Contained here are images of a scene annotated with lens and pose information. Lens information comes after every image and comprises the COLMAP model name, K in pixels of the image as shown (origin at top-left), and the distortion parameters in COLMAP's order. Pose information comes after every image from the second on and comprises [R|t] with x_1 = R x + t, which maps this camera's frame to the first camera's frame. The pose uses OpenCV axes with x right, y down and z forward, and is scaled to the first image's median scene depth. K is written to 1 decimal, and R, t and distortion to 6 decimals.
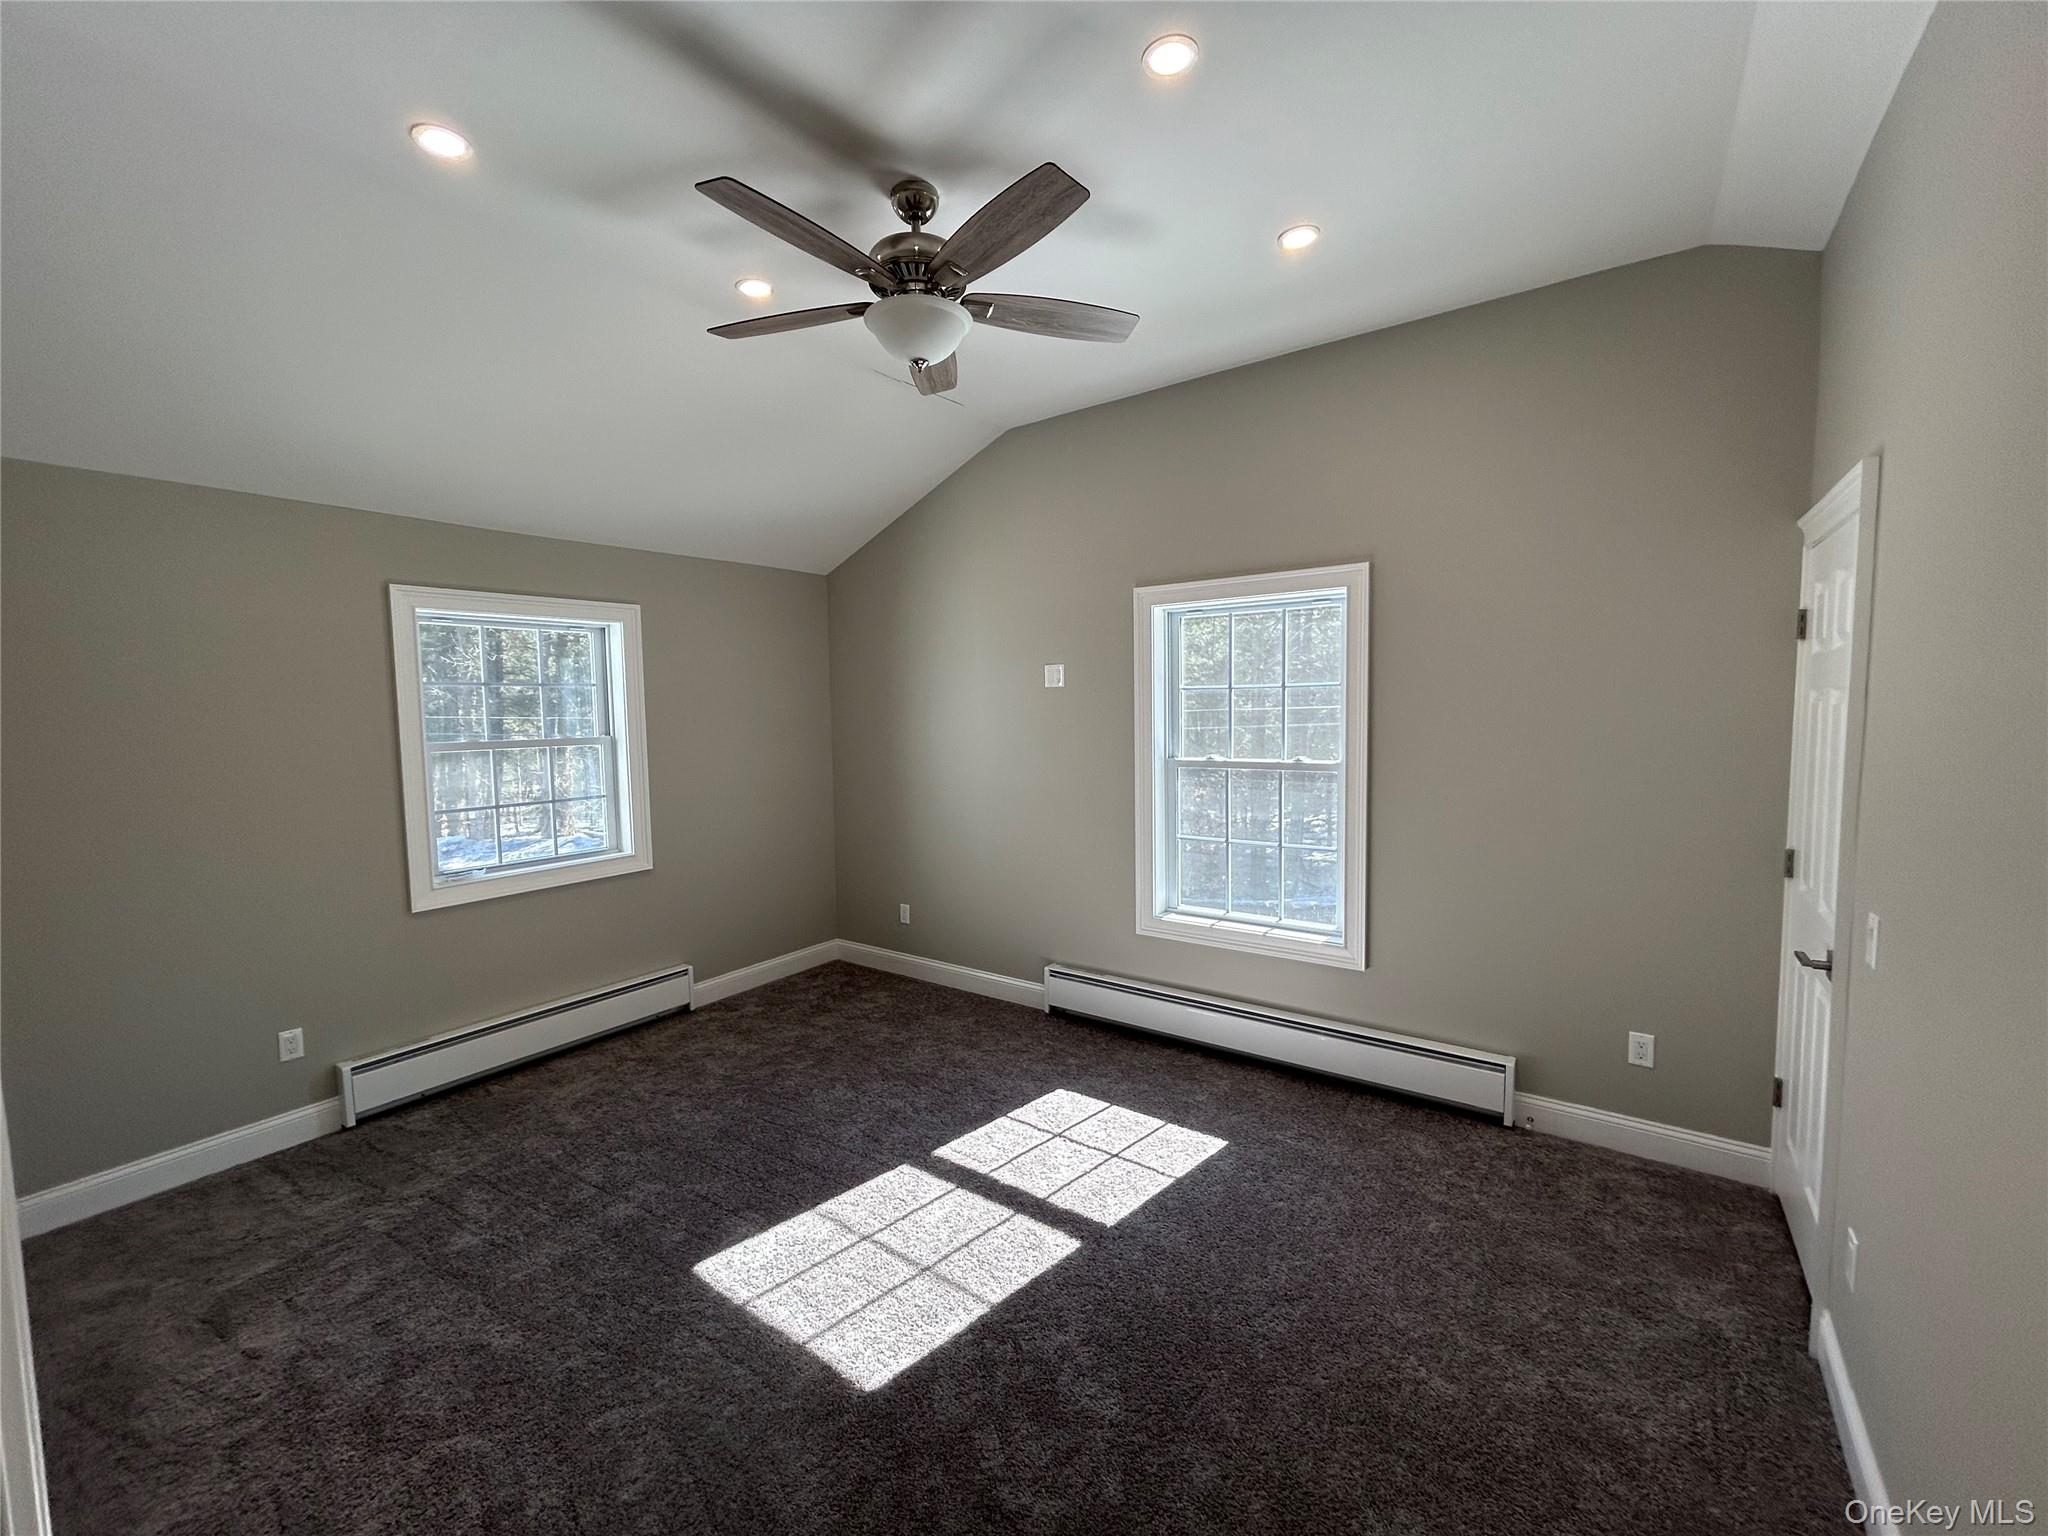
lens RADIAL K [[835.6, 0, 1024.0], [0, 835.6, 768.0], [0, 0, 1]] dist [-0.002498, 0.000511]
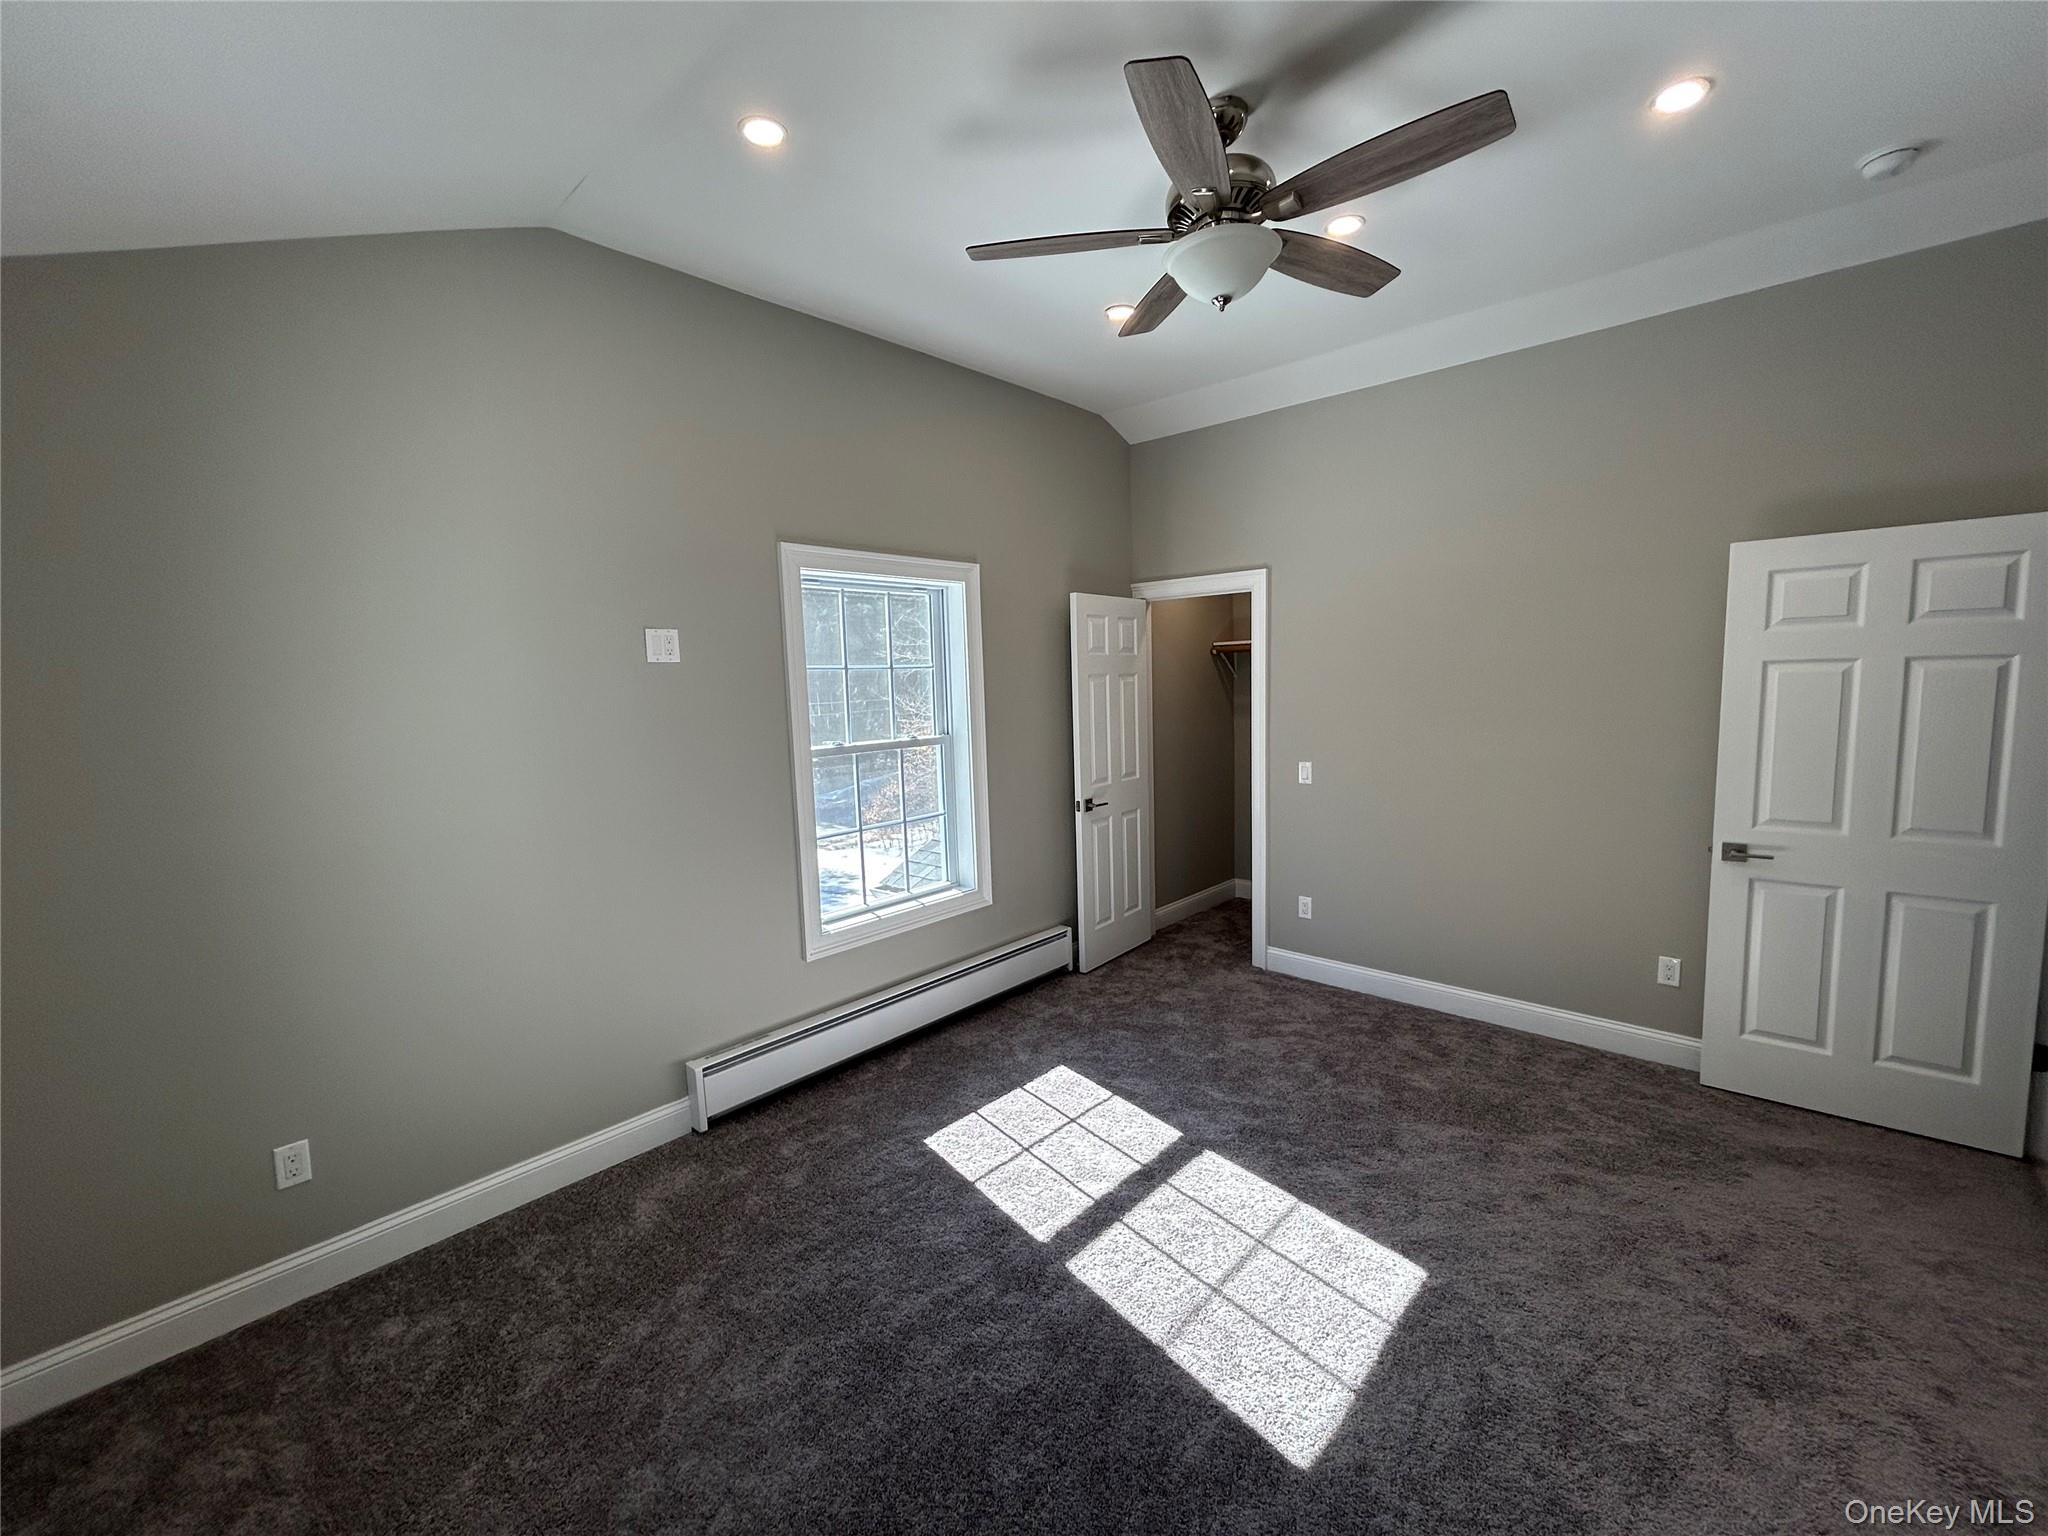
lens RADIAL K [[835.6, 0, 1024.0], [0, 835.6, 768.0], [0, 0, 1]] dist [-0.002498, 0.000511]
pose [[0.106375, -0.091007, 0.990152, -0.780052], [0.102871, 0.991466, 0.080076, -0.045475], [-0.988990, 0.093340, 0.114830, 0.809545]]
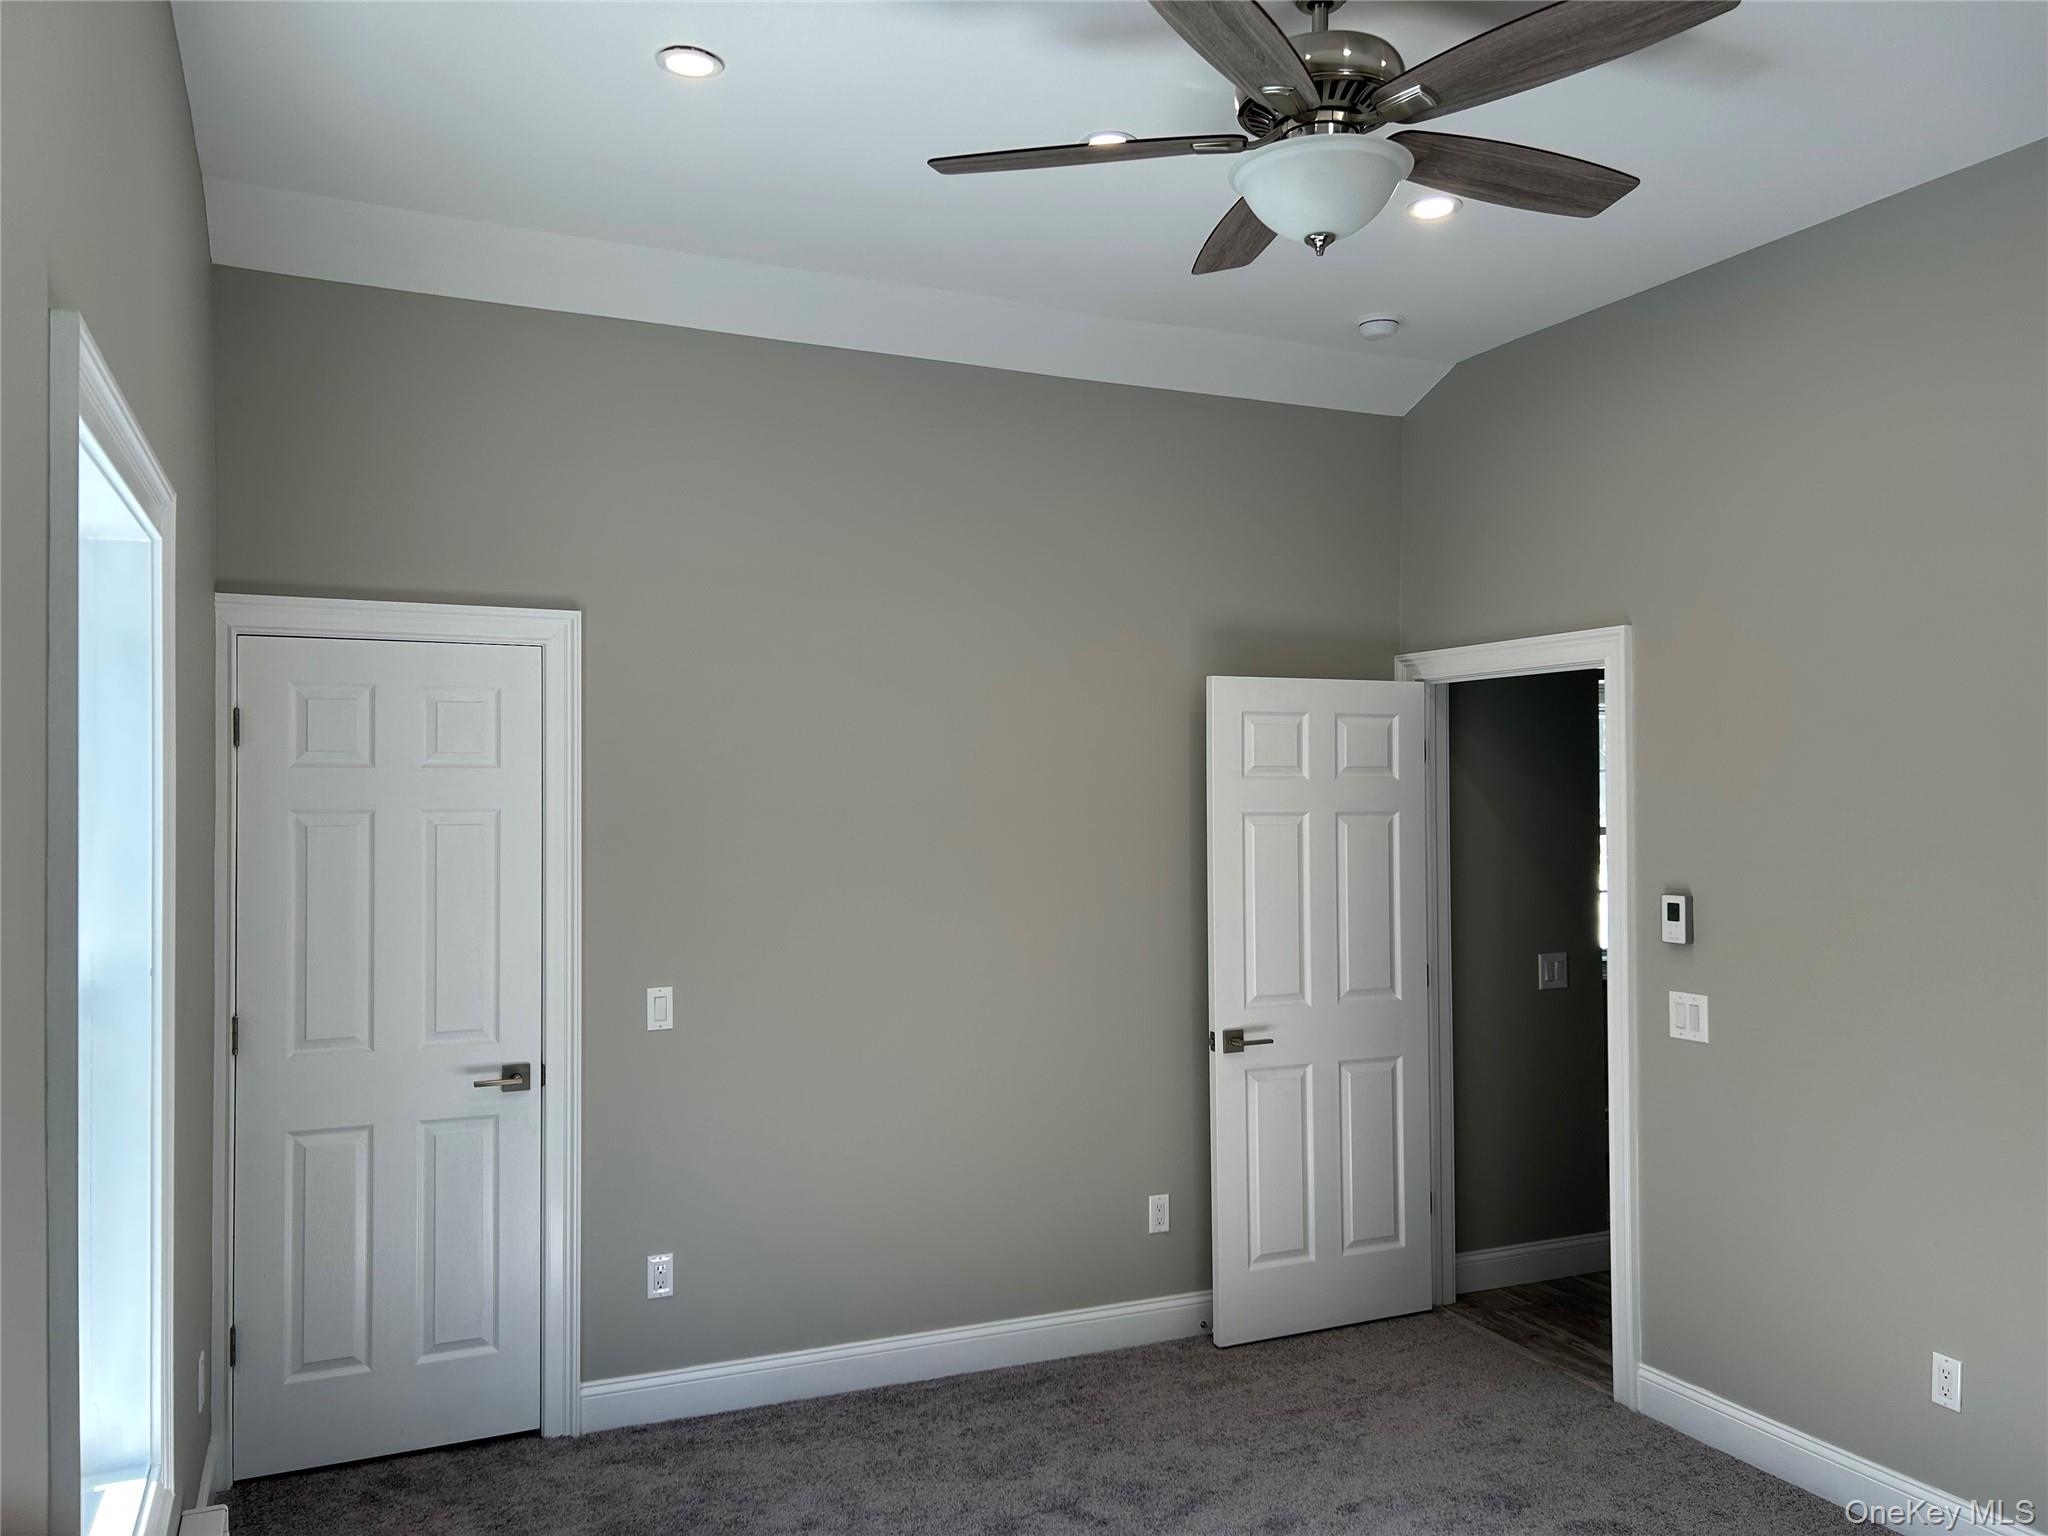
lens RADIAL K [[1523.2, 0, 1014.3], [0, 1523.2, 772.5], [0, 0, 1]] dist [0.066310, -0.134014]
pose [[-0.868761, 0.035707, 0.493942, -0.321741], [0.060295, 0.997604, 0.033933, -0.103774], [-0.491547, 0.059262, -0.868832, 1.445967]]
